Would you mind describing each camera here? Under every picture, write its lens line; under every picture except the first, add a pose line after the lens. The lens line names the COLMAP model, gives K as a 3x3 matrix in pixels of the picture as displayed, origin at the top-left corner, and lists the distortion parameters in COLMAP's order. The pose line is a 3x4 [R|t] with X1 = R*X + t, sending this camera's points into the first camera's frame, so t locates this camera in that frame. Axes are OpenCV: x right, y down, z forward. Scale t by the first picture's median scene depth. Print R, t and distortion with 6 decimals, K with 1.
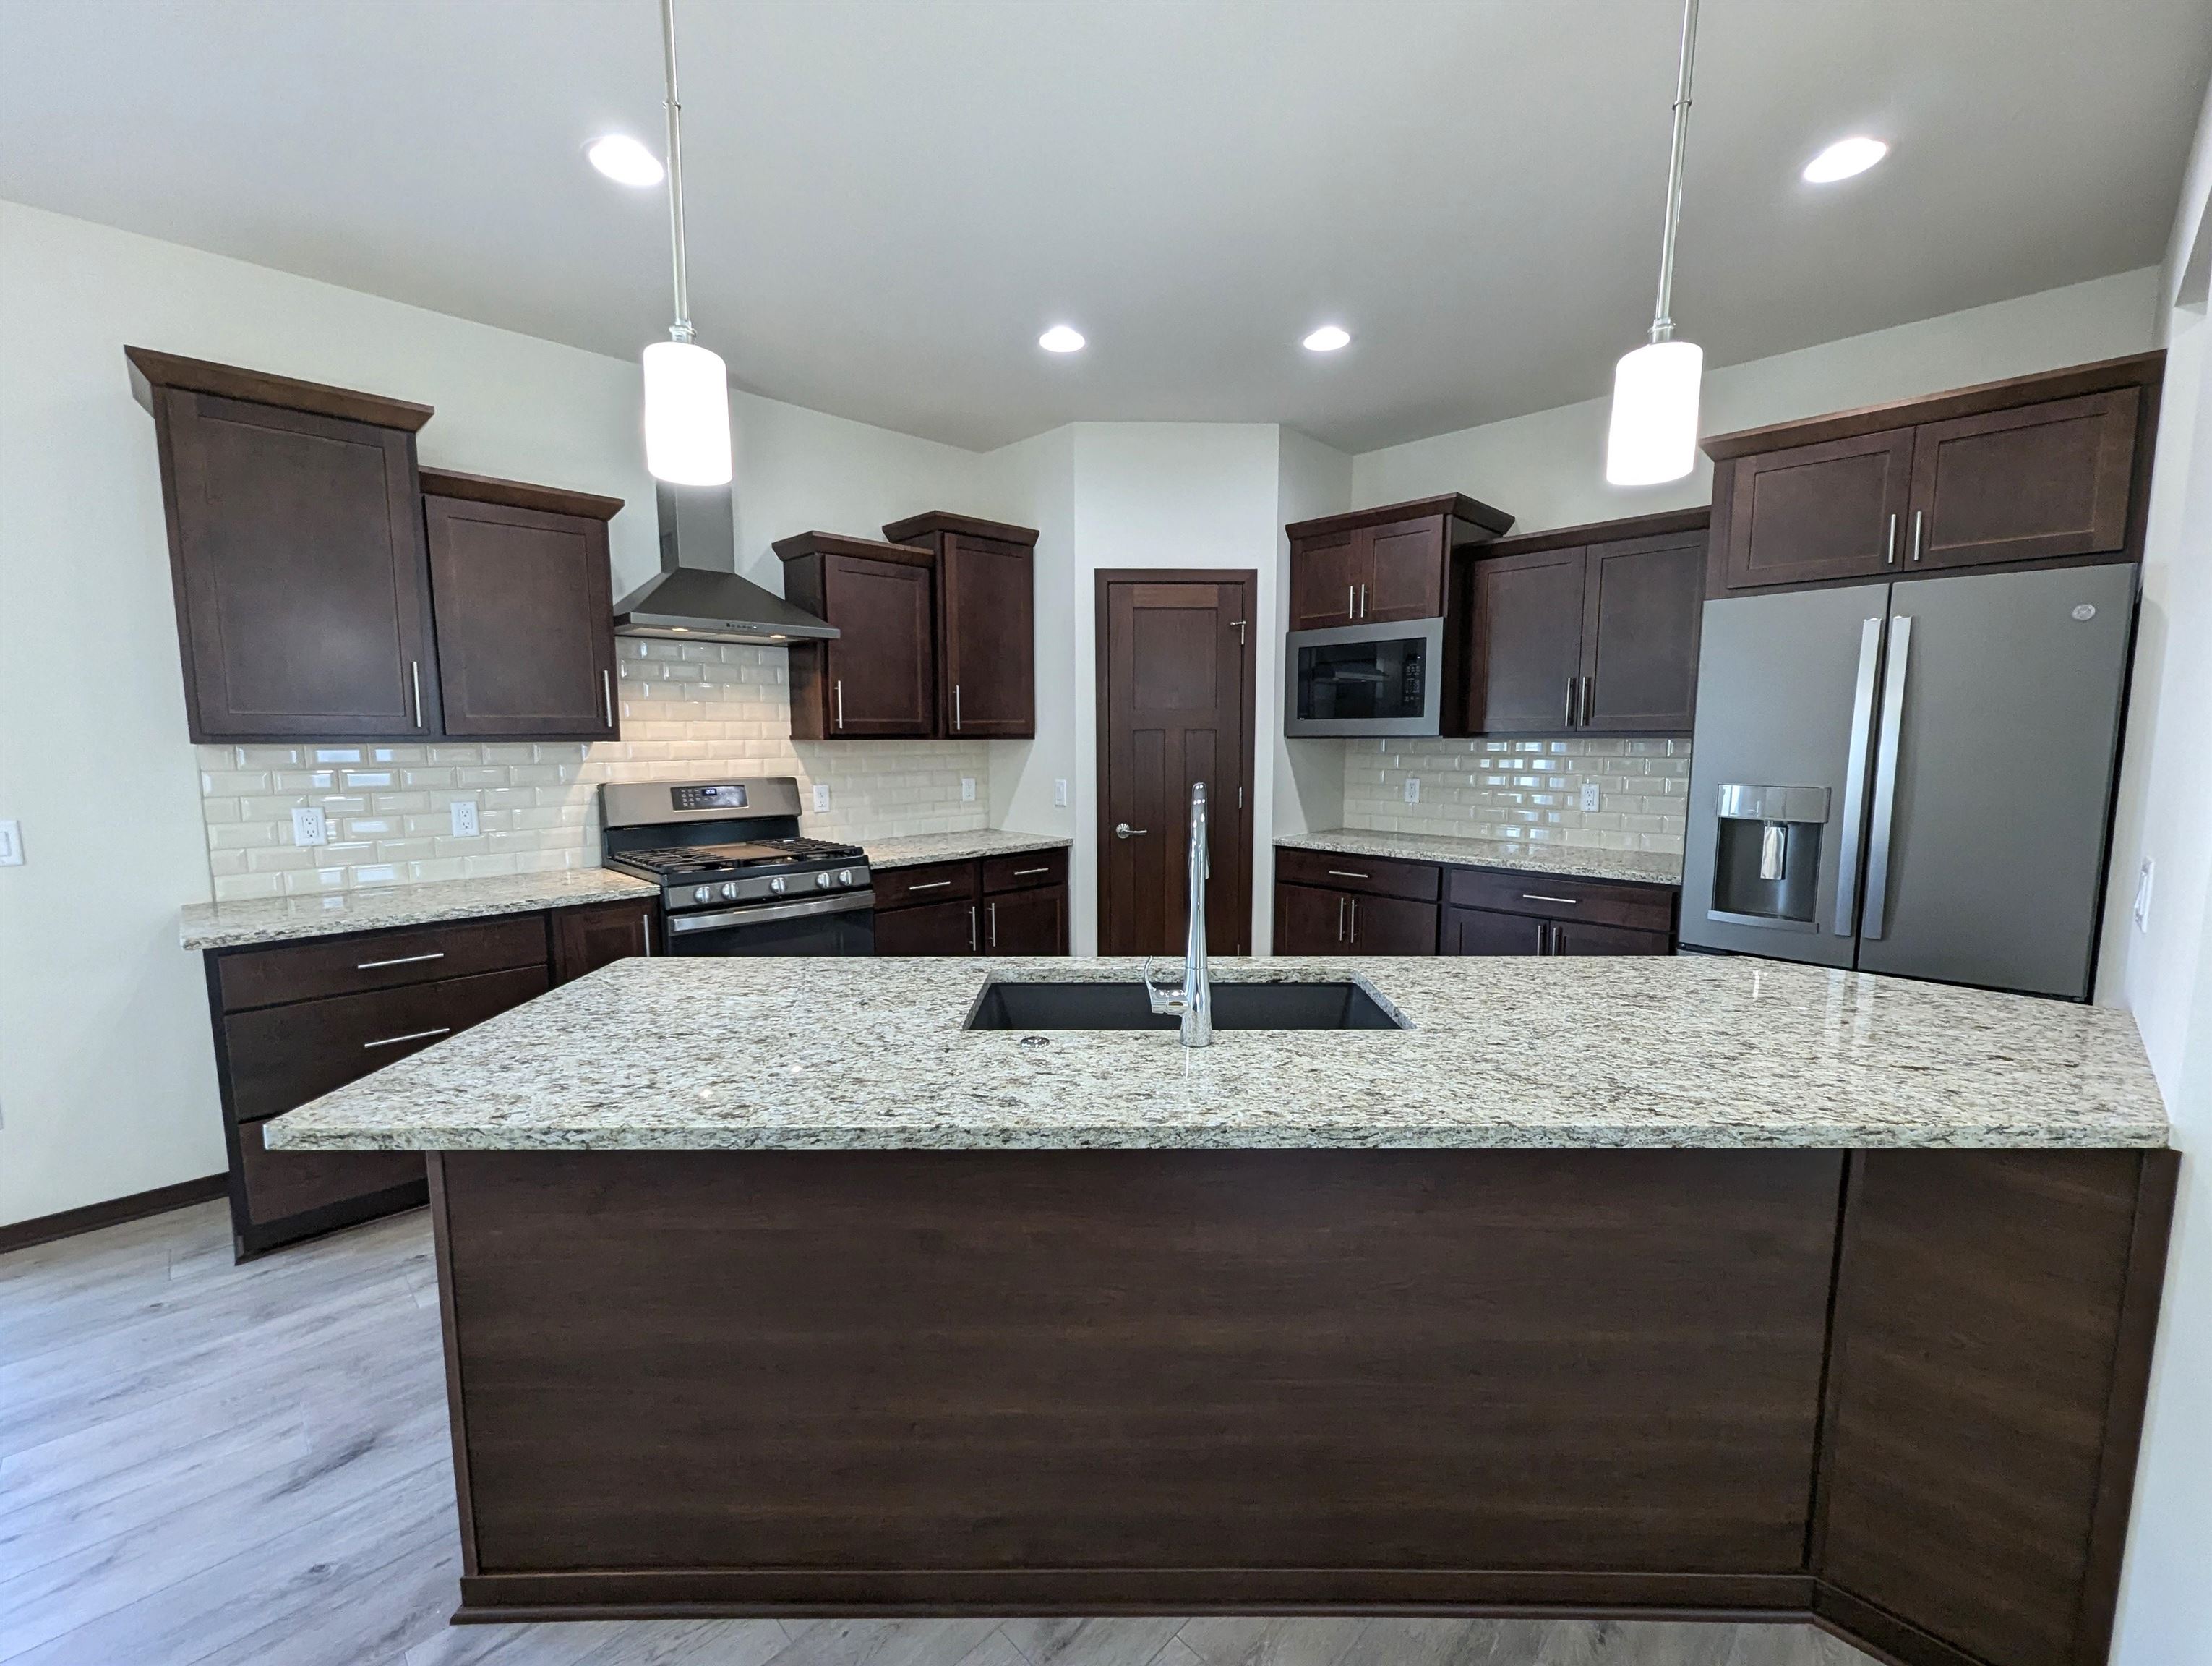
lens RADIAL K [[925.1, 0, 1114.3], [0, 925.1, 841.0], [0, 0, 1]] dist [0.000185, -0.000326]
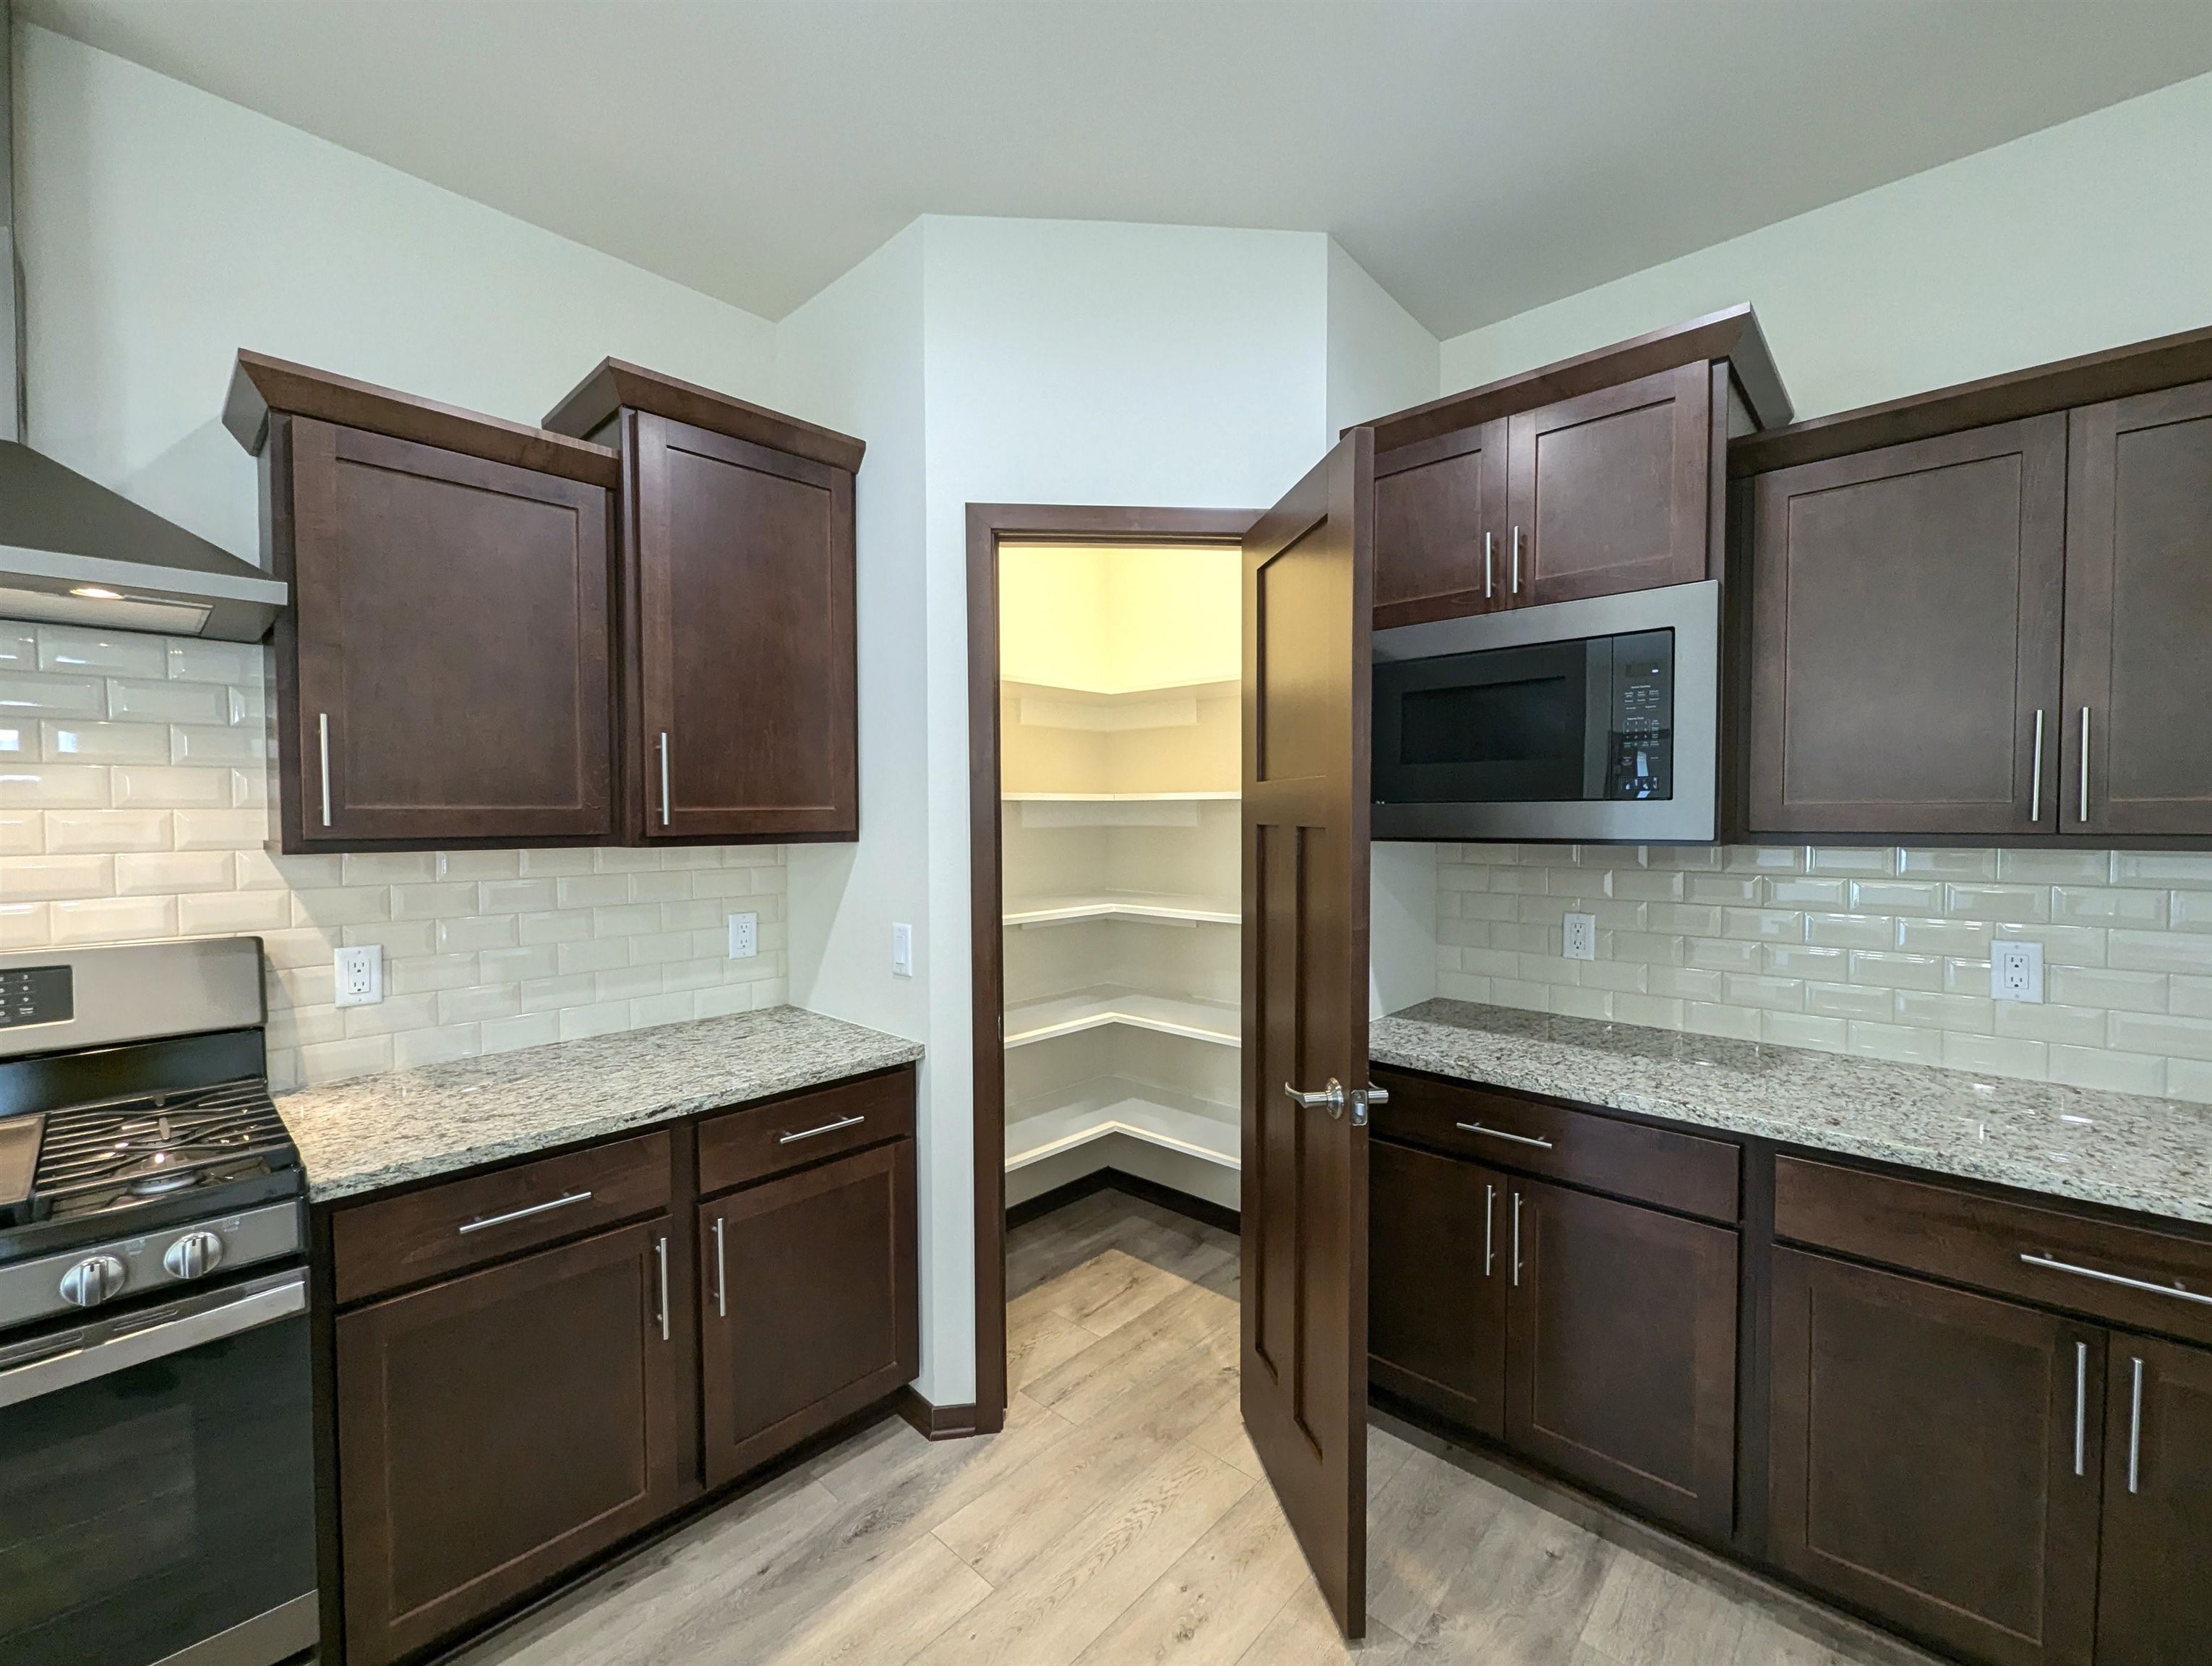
lens RADIAL K [[919.5, 0, 1104.1], [0, 919.5, 844.3], [0, 0, 1]] dist [-0.001314, -0.000259]
pose [[0.999513, -0.001795, 0.031144, 0.045682], [0.004394, 0.996490, -0.083593, -0.085580], [-0.030885, 0.083689, 0.996013, 0.636764]]
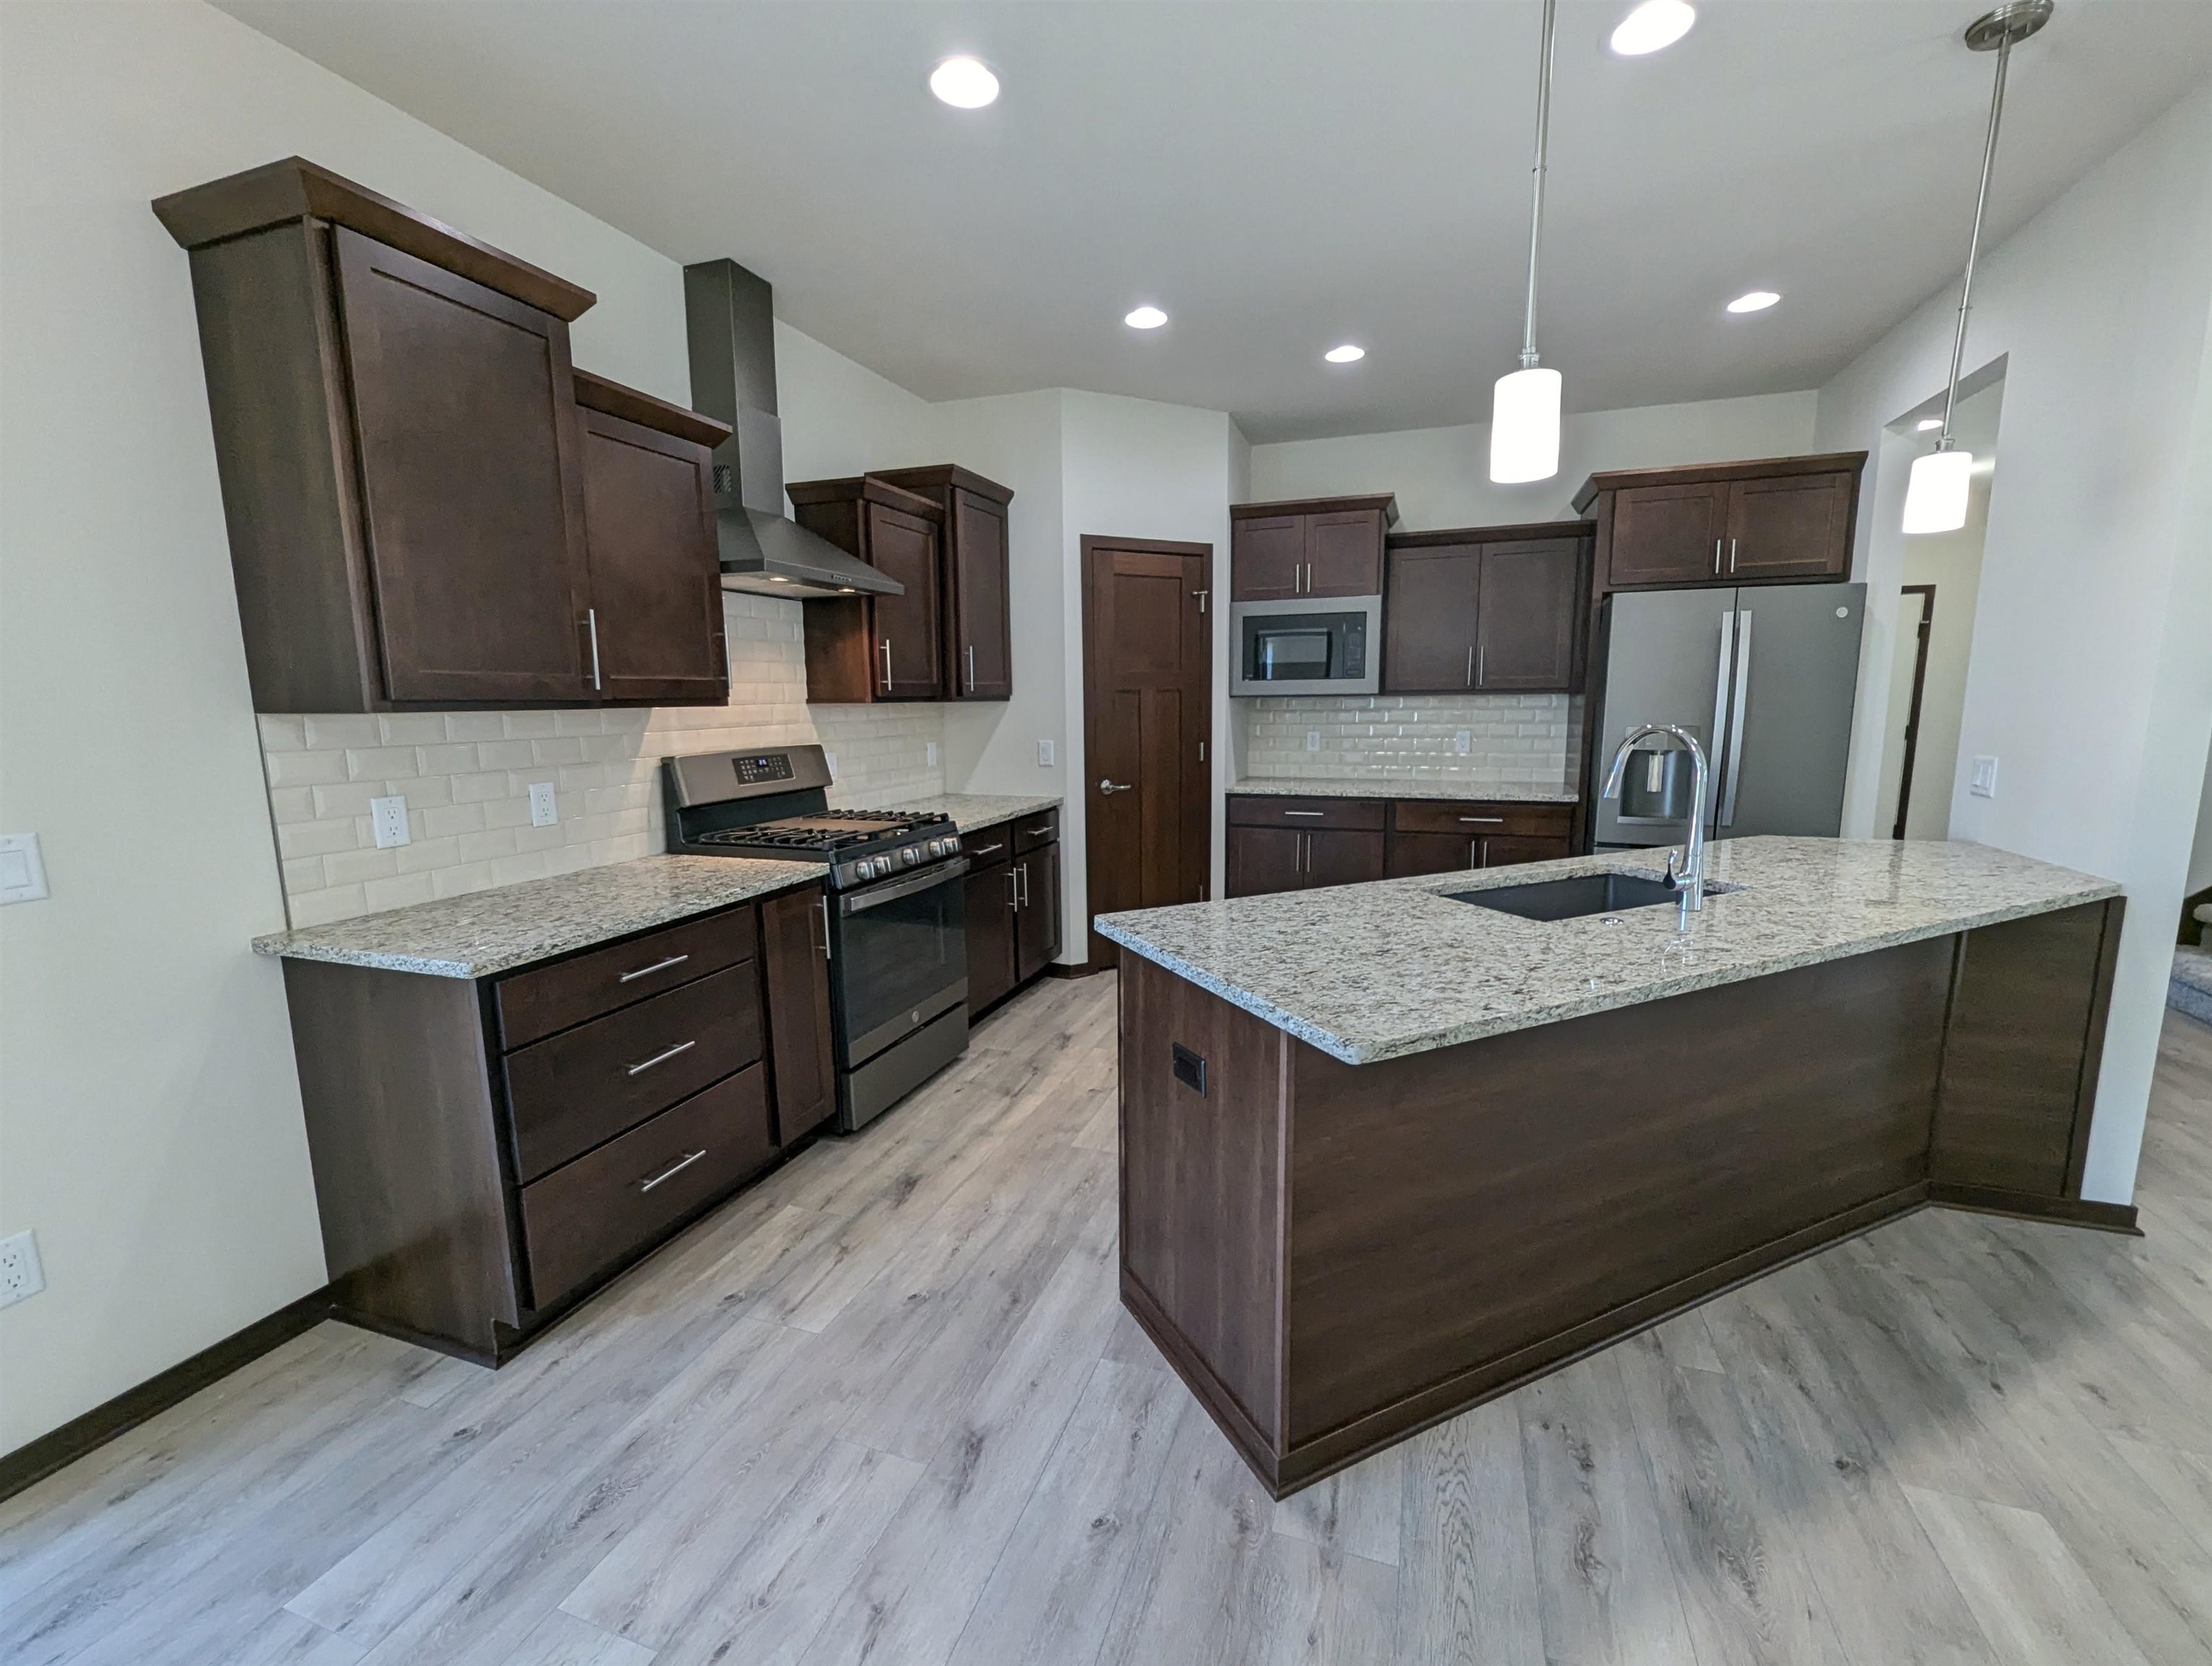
lens RADIAL K [[932.1, 0, 1123.7], [0, 932.1, 840.1], [0, 0, 1]] dist [-0.000361, 0.000064]
pose [[0.902255, -0.073872, 0.424827, -0.545785], [0.058203, 0.997064, 0.049765, -0.003021], [-0.427256, -0.020175, 0.903906, 0.037677]]
